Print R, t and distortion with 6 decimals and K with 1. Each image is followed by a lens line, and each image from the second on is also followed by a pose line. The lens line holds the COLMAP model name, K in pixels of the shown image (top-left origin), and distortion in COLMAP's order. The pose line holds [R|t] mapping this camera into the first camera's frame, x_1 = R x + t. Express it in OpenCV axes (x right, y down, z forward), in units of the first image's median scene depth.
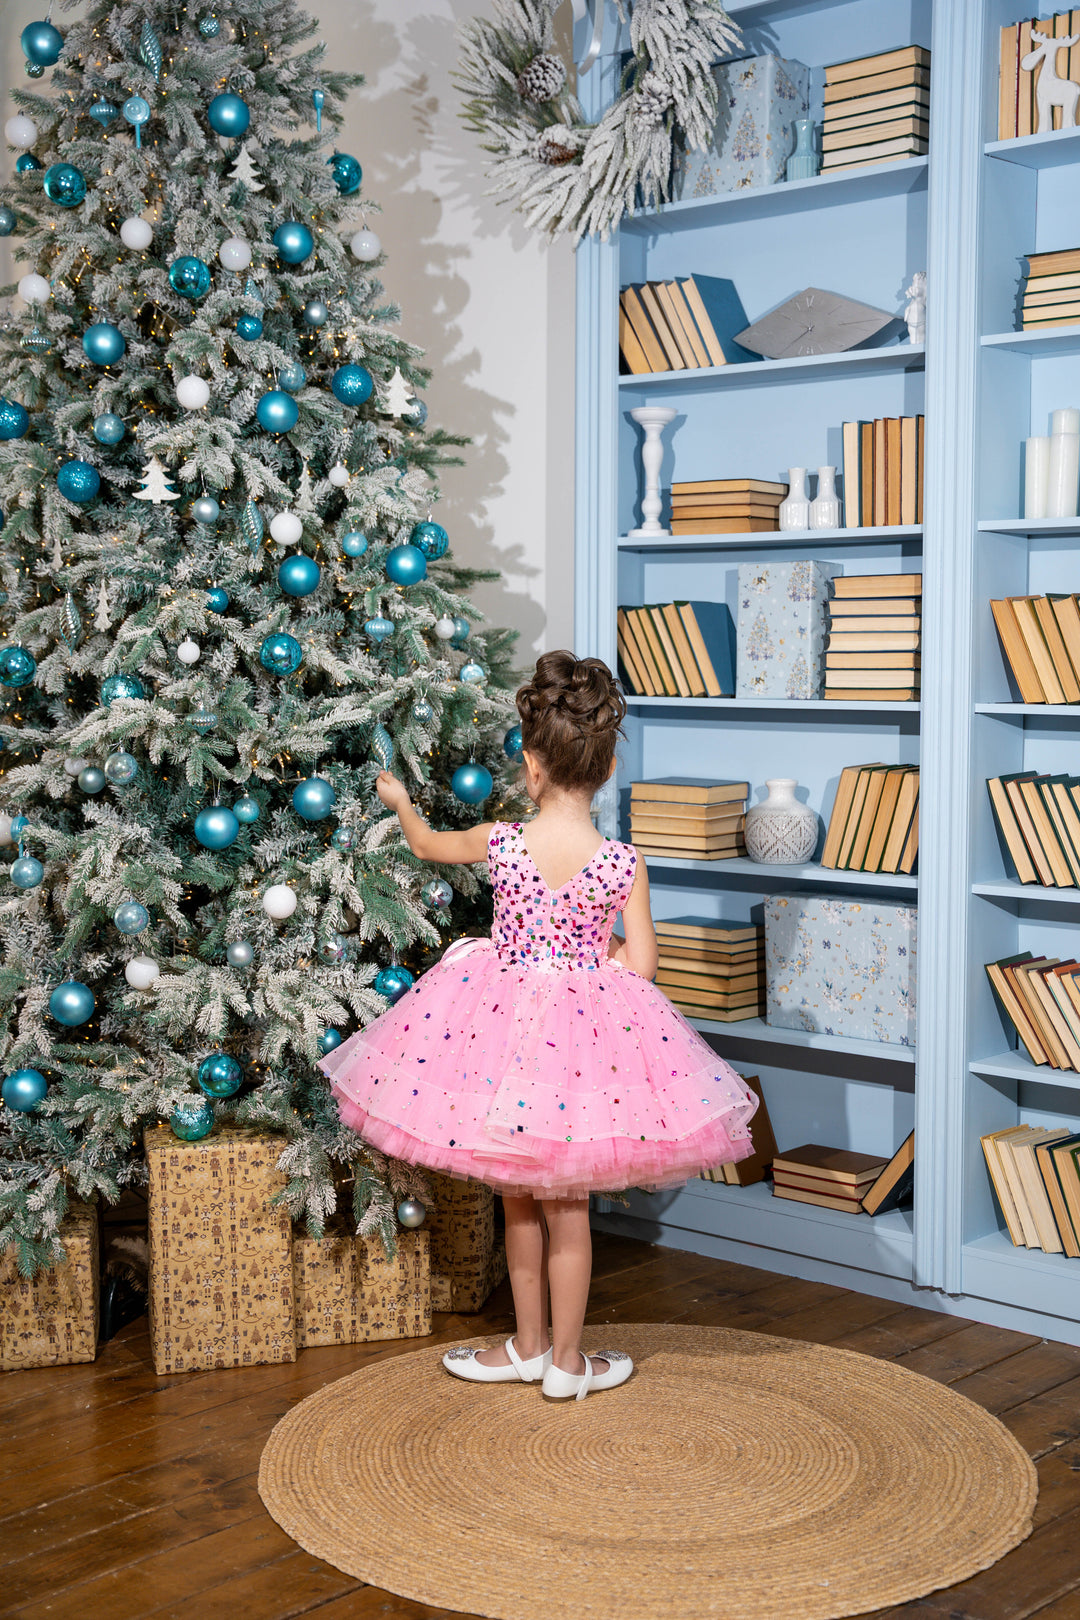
lens RADIAL K [[2162.9, 0, 551.8], [0, 2162.9, 810.7], [0, 0, 1]] dist [0.035492, 0.348364]
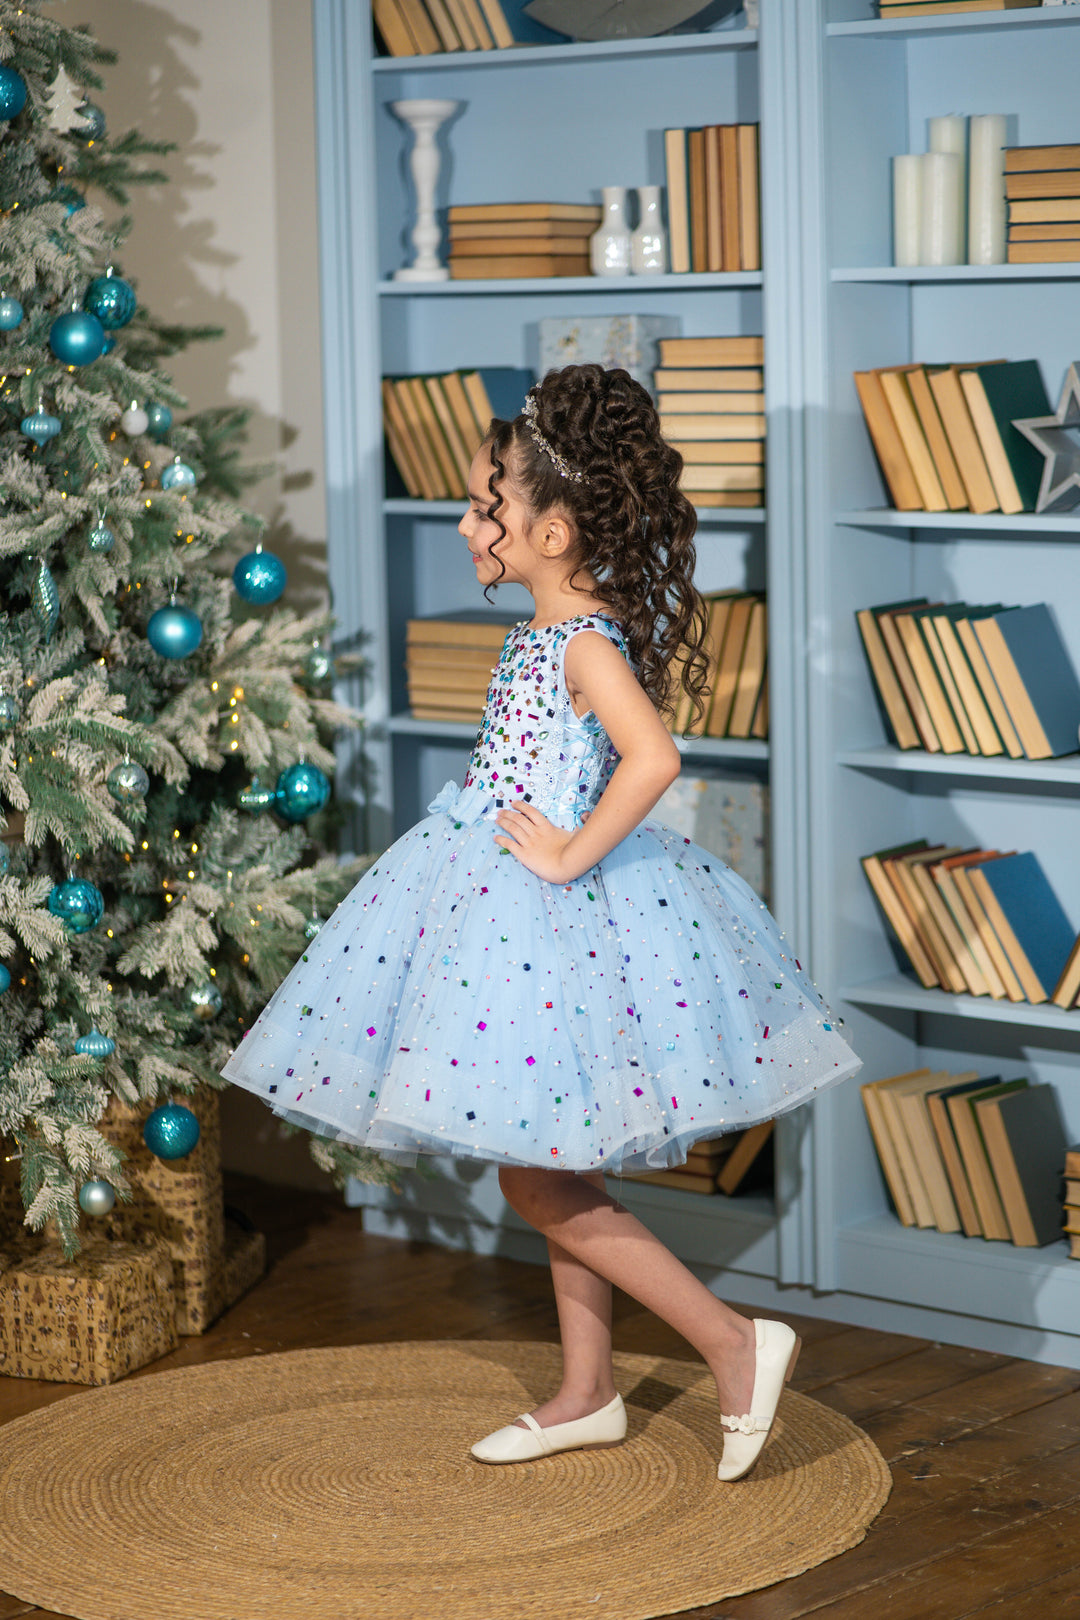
lens RADIAL K [[3926.8, 0, 537.1], [0, 3926.8, 808.6], [0, 0, 1]] dist [0.065507, -1.157428]
pose [[0.999683, -0.024879, 0.003914, 0.081949], [0.024629, 0.998208, 0.054544, -0.022983], [-0.005264, -0.054430, 0.998504, -0.356184]]
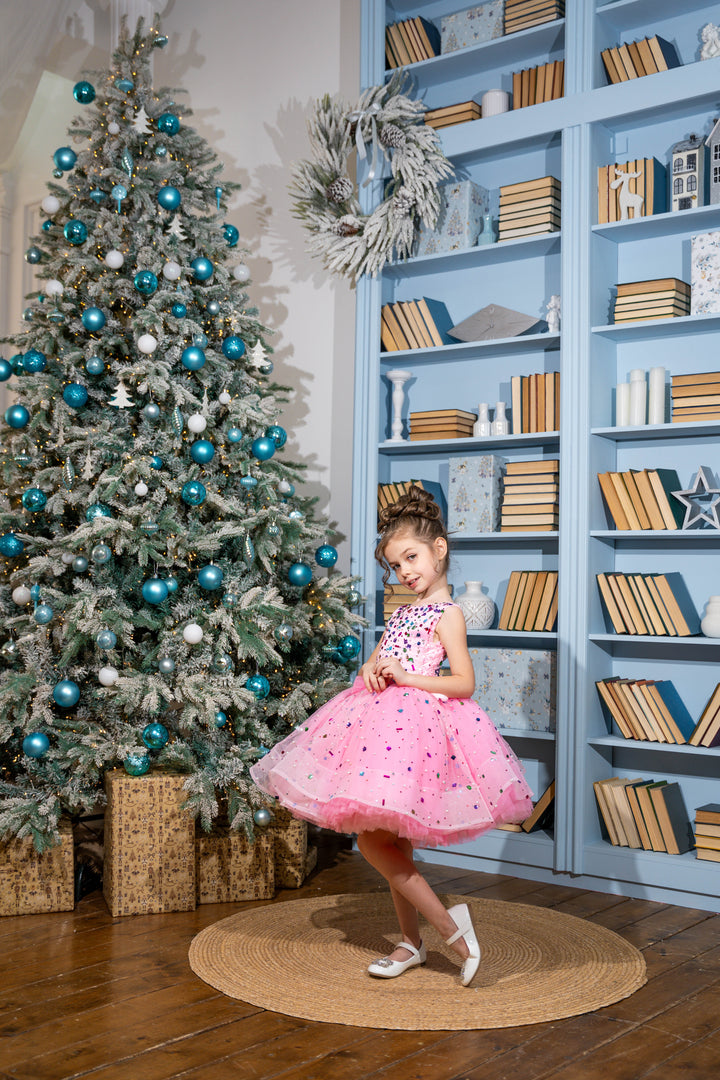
lens RADIAL K [[1285.9, 0, 363.5], [0, 1285.9, 544.2], [0, 0, 1]] dist [-0.051591, 0.202523]
pose [[0.996641, 0.019839, 0.079455, -0.068759], [-0.010789, 0.993565, -0.112746, 0.078740], [-0.081180, 0.111511, 0.990442, -0.015335]]
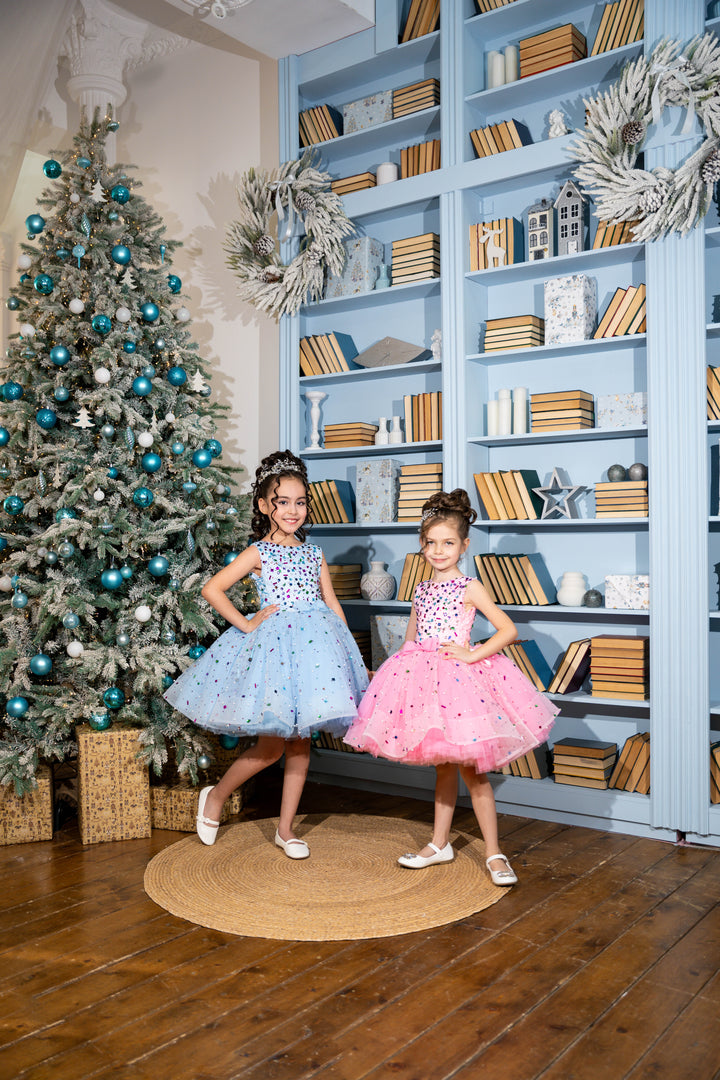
lens RADIAL K [[984.3, 0, 359.7], [0, 984.3, 542.6], [0, 0, 1]] dist [-0.096849, 0.163574]
pose [[0.993398, -0.003708, 0.114657, -0.024750], [0.013119, 0.996592, -0.081433, 0.049884], [-0.113964, 0.082400, 0.990062, 0.037782]]
